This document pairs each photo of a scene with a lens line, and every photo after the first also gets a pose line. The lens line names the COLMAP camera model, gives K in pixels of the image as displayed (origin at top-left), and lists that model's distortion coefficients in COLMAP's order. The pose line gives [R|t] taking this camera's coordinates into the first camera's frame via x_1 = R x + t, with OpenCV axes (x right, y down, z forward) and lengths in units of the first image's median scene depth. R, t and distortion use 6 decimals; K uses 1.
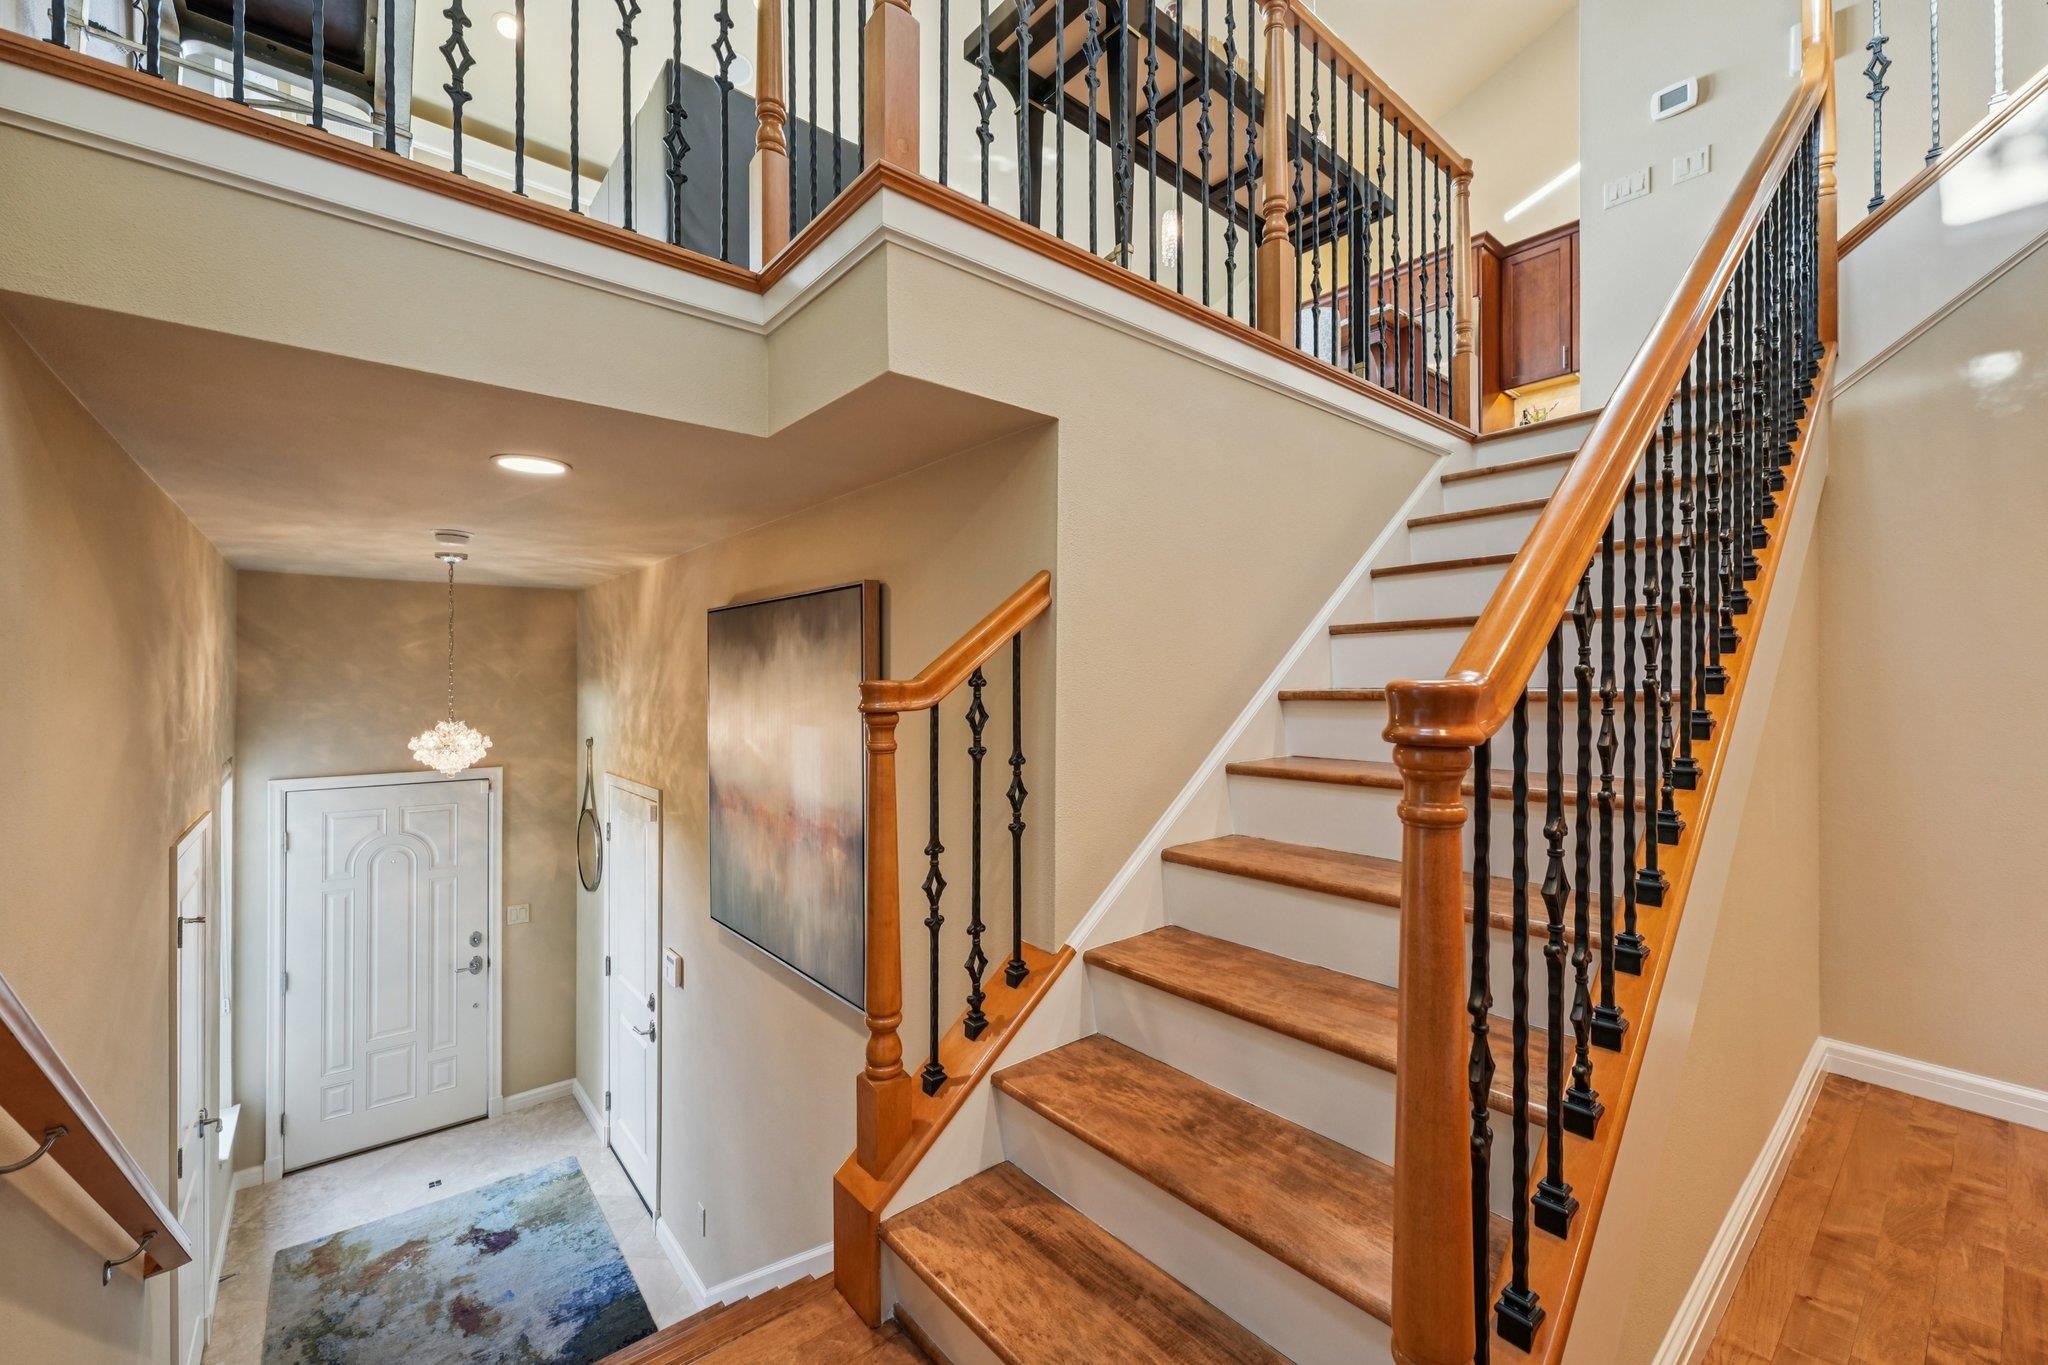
lens RADIAL K [[825.9, 0, 1016.1], [0, 825.9, 675.6], [0, 0, 1]] dist [0.001127, 0.000322]
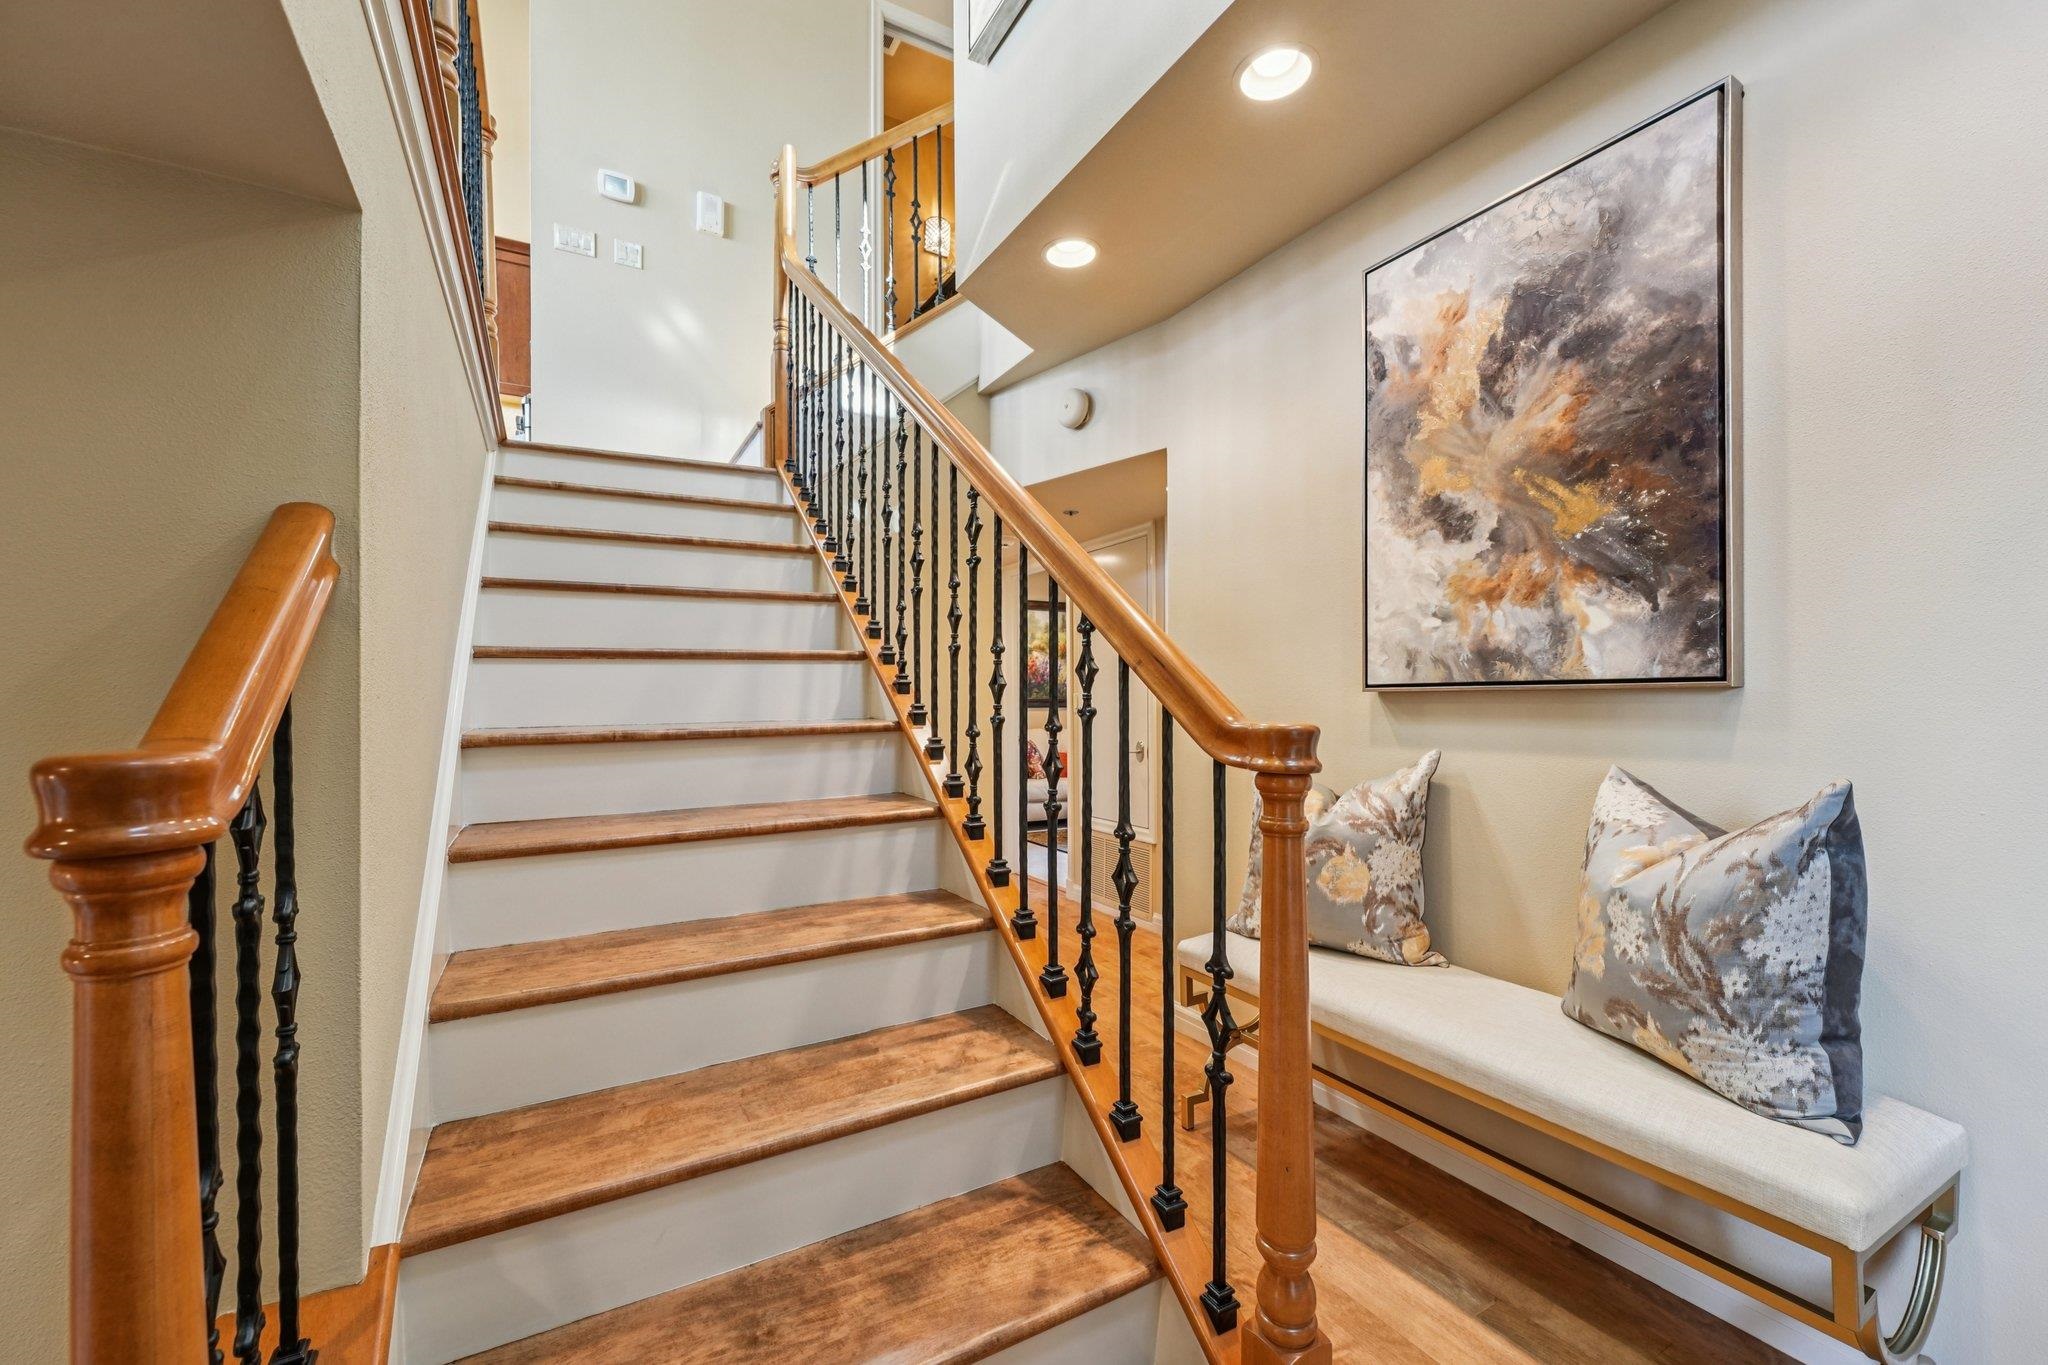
lens RADIAL K [[825.9, 0, 1016.0], [0, 825.9, 694.6], [0, 0, 1]] dist [0.001127, 0.000322]
pose [[0.190794, 0.003028, 0.981625, -0.388807], [0.003736, 0.999986, -0.003811, -0.015661], [-0.981623, 0.004395, 0.190780, 0.537510]]
